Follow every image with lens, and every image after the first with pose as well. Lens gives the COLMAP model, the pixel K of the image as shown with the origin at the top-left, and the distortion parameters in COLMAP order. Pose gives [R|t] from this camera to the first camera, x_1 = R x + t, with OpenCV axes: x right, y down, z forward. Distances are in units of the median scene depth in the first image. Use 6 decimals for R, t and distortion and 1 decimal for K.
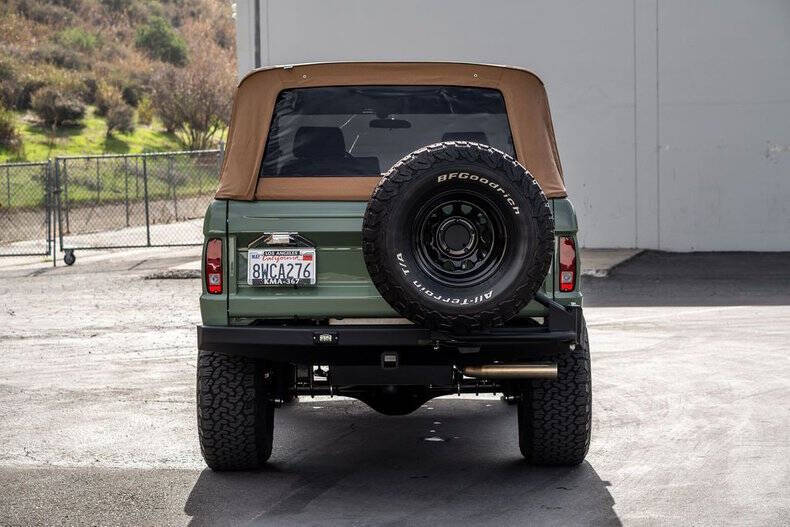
lens RADIAL K [[1786.3, 0, 395.0], [0, 1786.3, 263.5], [0, 0, 1]] dist [-0.006131, 0.361067]
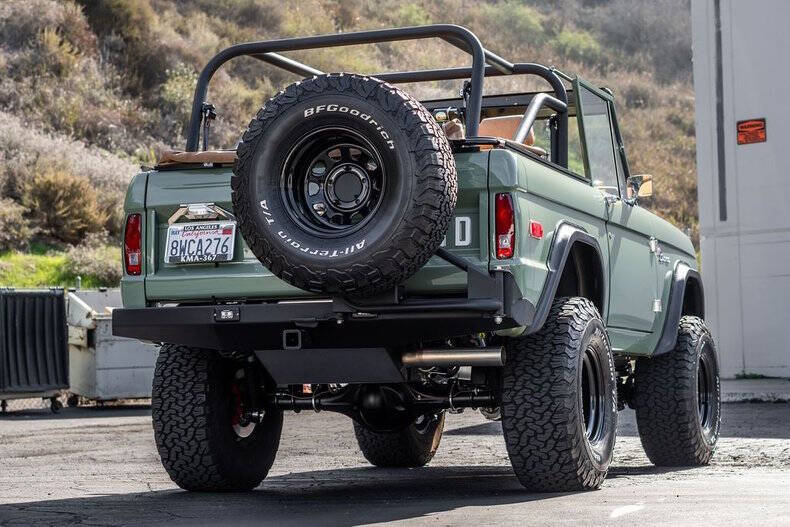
lens RADIAL K [[1786.3, 0, 395.0], [0, 1786.3, 263.5], [0, 0, 1]] dist [-0.006131, 0.361067]
pose [[0.941697, -0.032315, -0.334907, 0.329294], [-0.011578, 0.991676, -0.128240, 0.126466], [0.336263, 0.124641, 0.933484, 0.198710]]
